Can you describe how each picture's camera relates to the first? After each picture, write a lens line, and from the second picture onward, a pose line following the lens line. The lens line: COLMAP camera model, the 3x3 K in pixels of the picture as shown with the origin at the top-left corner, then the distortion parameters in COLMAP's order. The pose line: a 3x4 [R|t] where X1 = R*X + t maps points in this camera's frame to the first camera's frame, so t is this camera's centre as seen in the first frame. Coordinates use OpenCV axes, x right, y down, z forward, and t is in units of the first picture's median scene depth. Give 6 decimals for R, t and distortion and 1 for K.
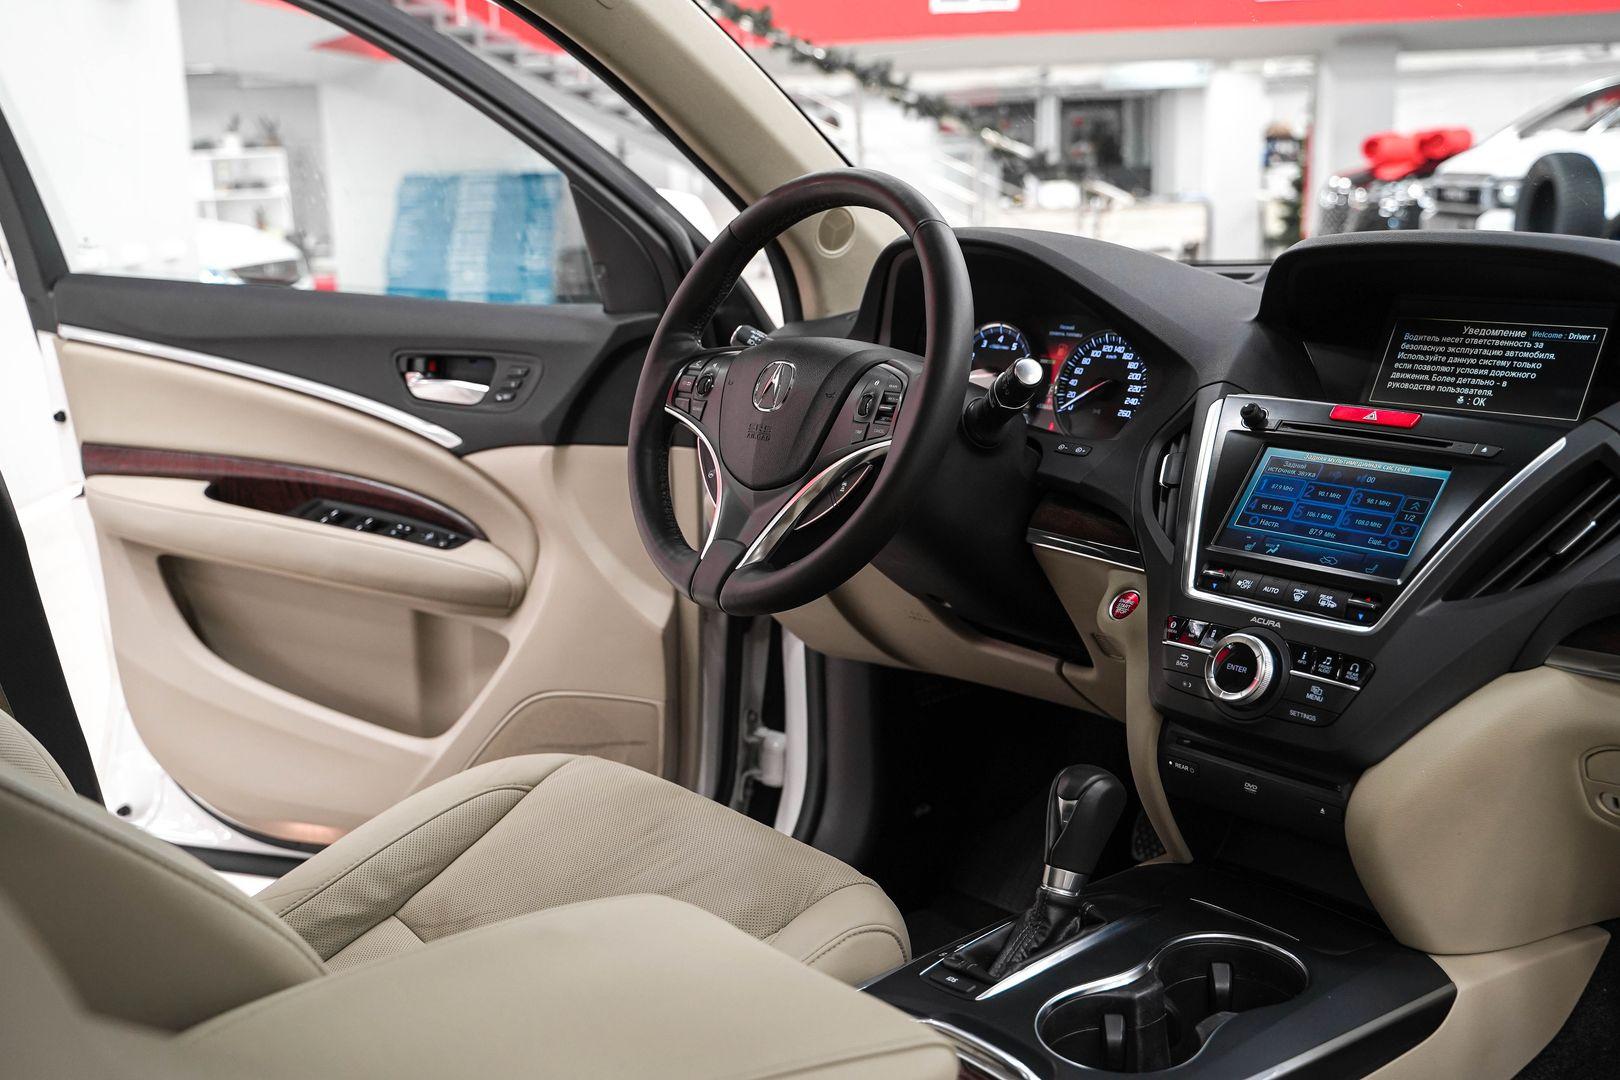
lens RADIAL K [[1715.8, 0, 801.3], [0, 1715.8, 518.7], [0, 0, 1]] dist [-0.016079, 0.000000]
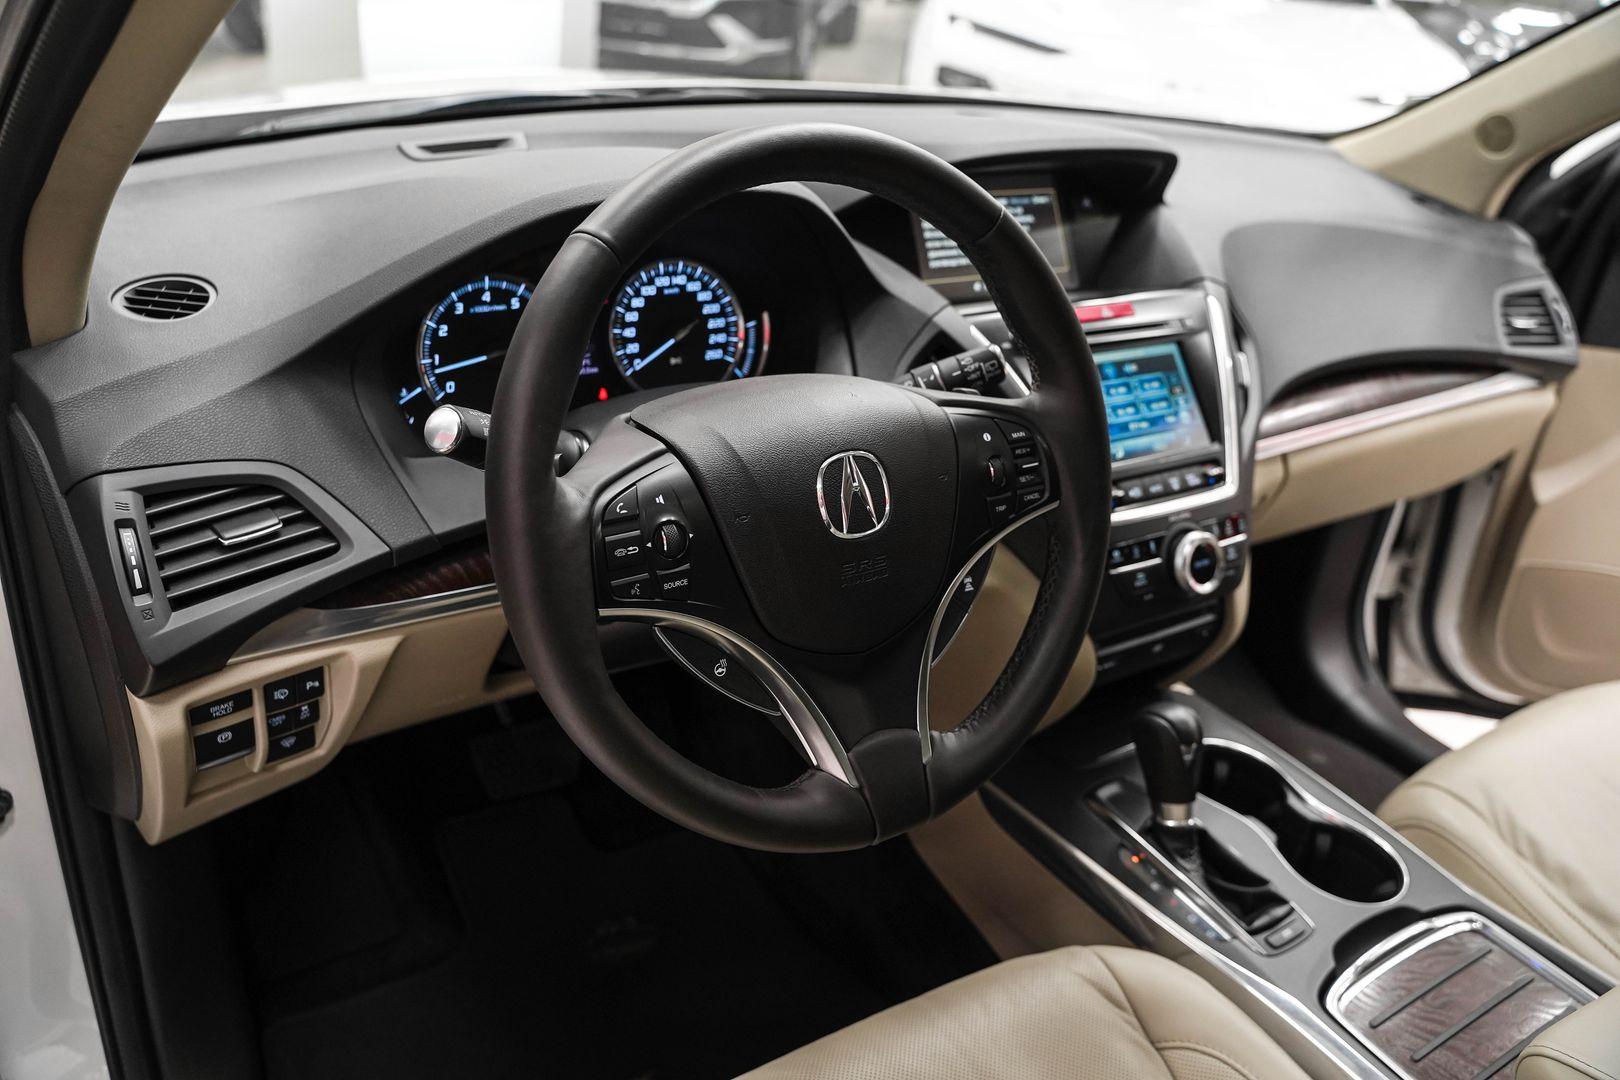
lens RADIAL K [[1314.0, 0, 802.8], [0, 1314.0, 534.2], [0, 0, 1]] dist [-0.115905, 0.081209]
pose [[0.102176, -0.426098, 0.898889, -0.423830], [0.096713, 0.903592, 0.417334, -0.246813], [-0.990054, 0.044292, 0.133535, 0.879677]]
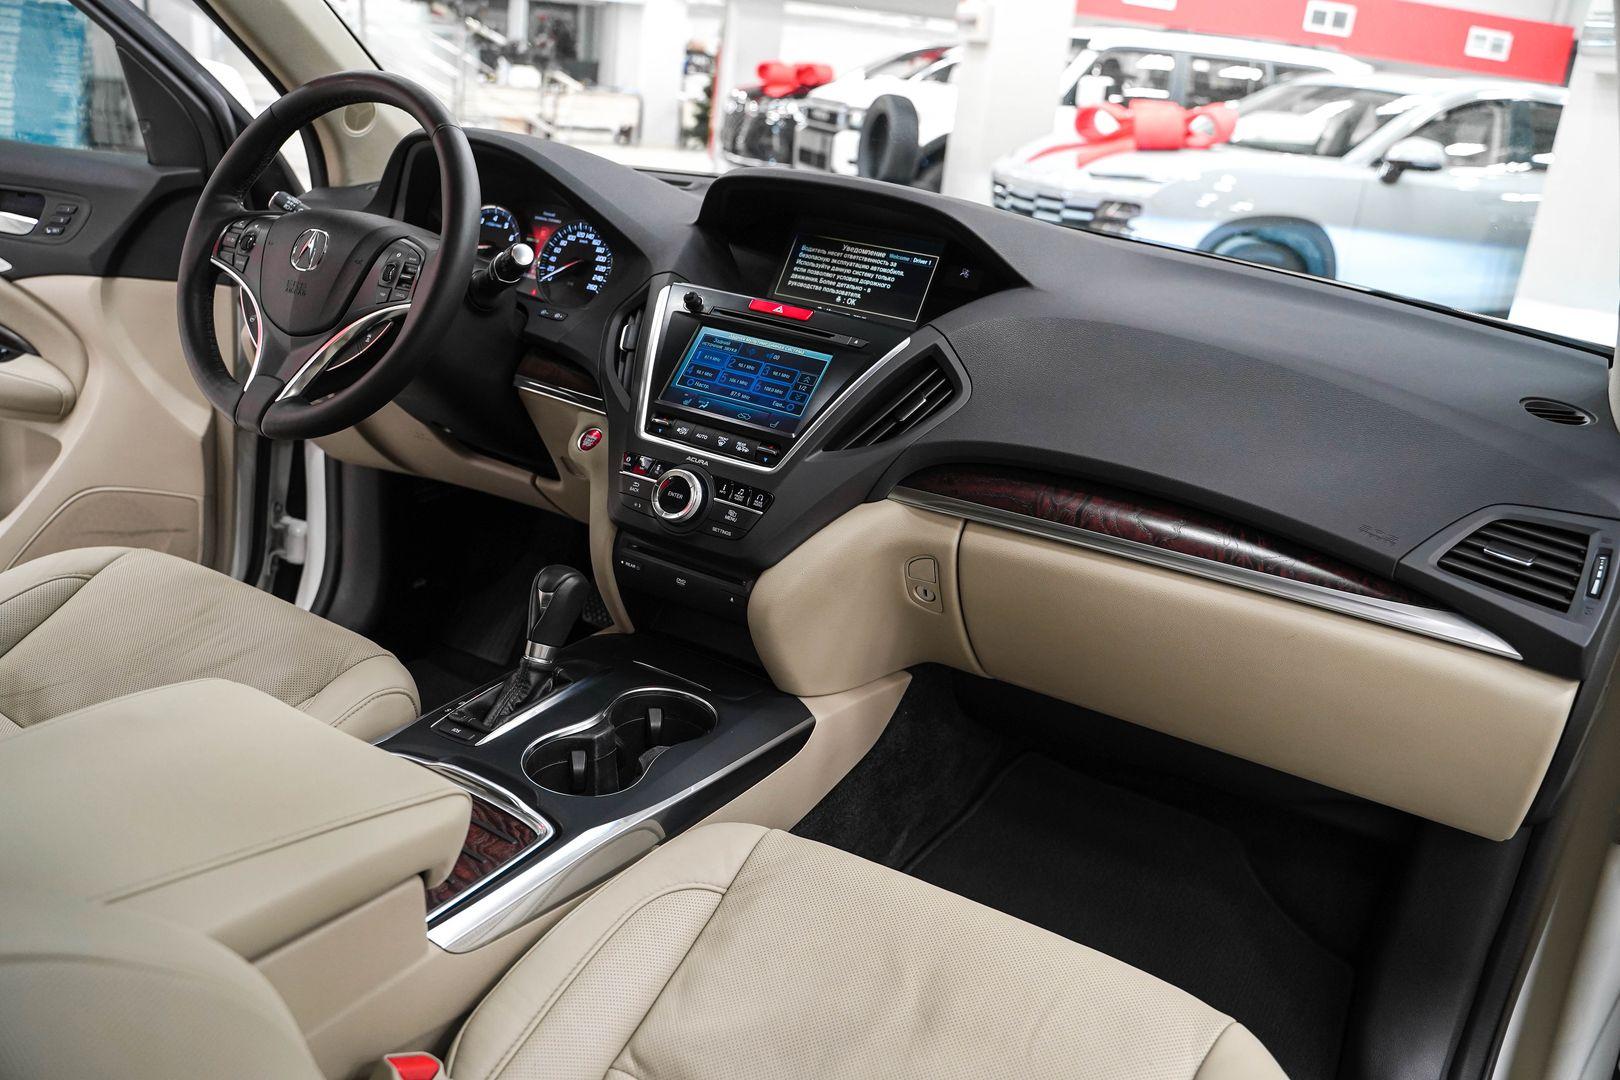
lens RADIAL K [[1314.0, 0, 814.0], [0, 1314.0, 536.0], [0, 0, 1]] dist [-0.115905, 0.081209]
pose [[0.929372, 0.002108, 0.369139, -0.018385], [-0.058427, 0.988219, 0.141457, -0.025086], [-0.364492, -0.153034, 0.918546, 0.009589]]
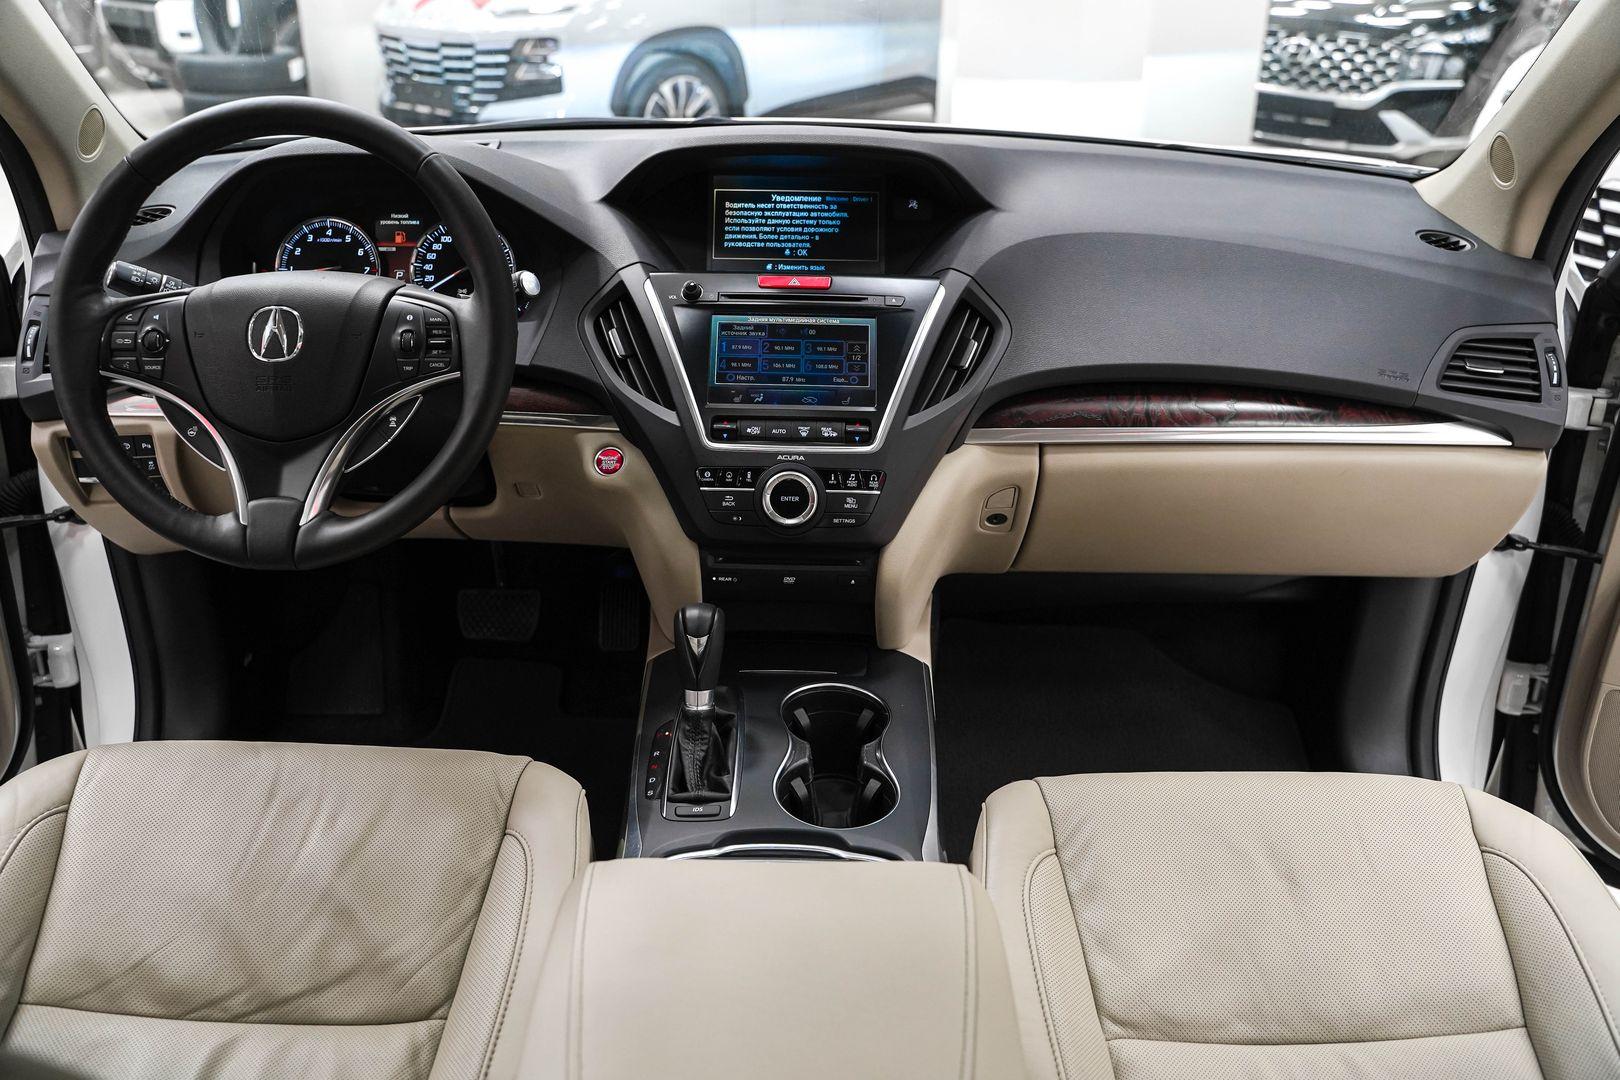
lens RADIAL K [[1314.0, 0, 806.1], [0, 1314.0, 534.0], [0, 0, 1]] dist [-0.115905, 0.081209]
pose [[0.635616, -0.295650, 0.713150, -0.349785], [0.120742, 0.950466, 0.286420, -0.131213], [-0.762505, -0.095946, 0.639829, 0.268585]]
